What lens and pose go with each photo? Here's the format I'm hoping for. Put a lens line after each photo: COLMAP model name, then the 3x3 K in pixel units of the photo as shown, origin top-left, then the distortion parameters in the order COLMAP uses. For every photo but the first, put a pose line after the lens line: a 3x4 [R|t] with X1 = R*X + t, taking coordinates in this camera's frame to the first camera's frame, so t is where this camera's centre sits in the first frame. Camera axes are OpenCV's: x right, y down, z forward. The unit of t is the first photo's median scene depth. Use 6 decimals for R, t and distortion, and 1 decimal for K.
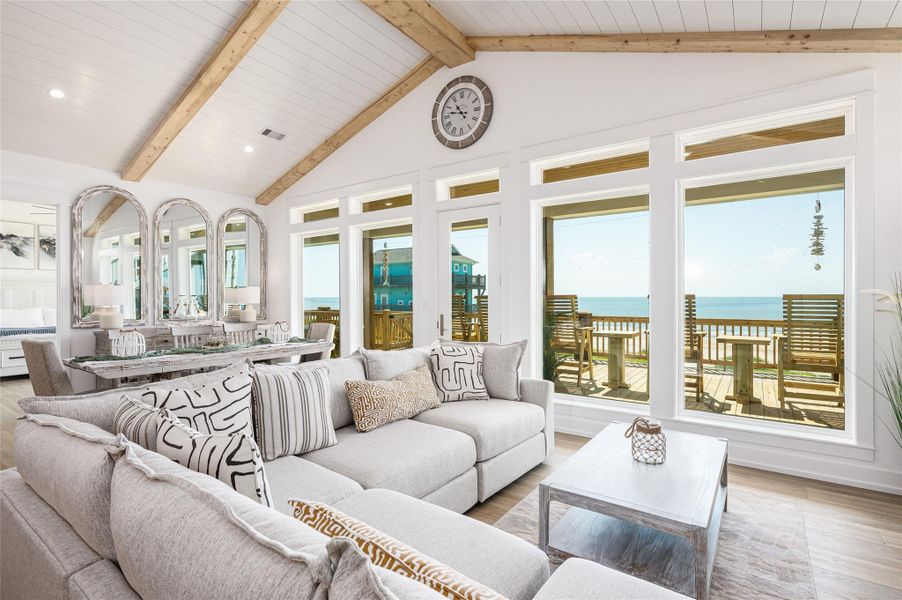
lens RADIAL K [[437.3, 0, 446.1], [0, 437.3, 297.5], [0, 0, 1]] dist [-0.011226, -0.000782]
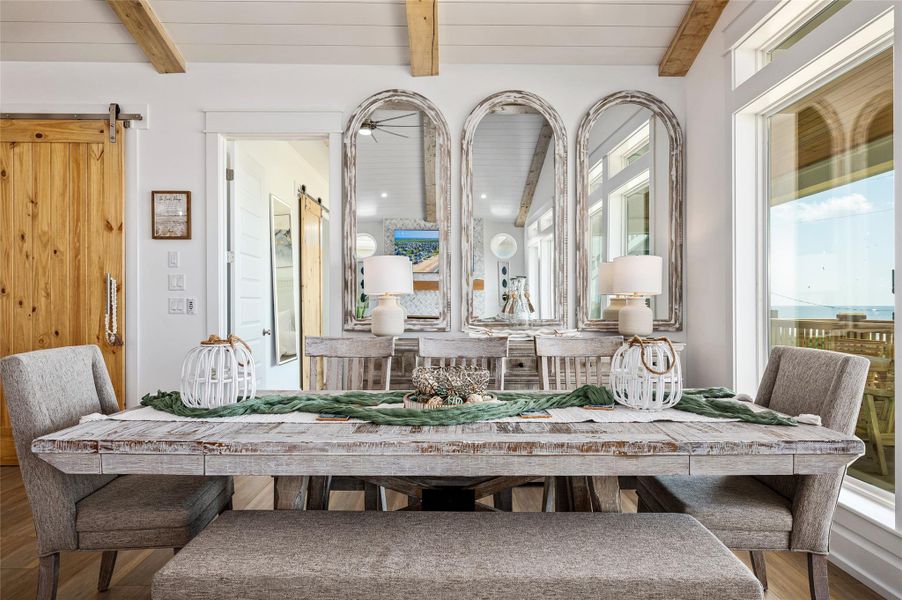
lens RADIAL K [[529.8, 0, 449.2], [0, 529.8, 302.1], [0, 0, 1]] dist [0.006399, 0.000454]
pose [[0.598945, 0.003475, -0.800783, -0.147177], [-0.004774, 0.999988, 0.000769, 0.025469], [0.800776, 0.003362, 0.598954, 0.589675]]
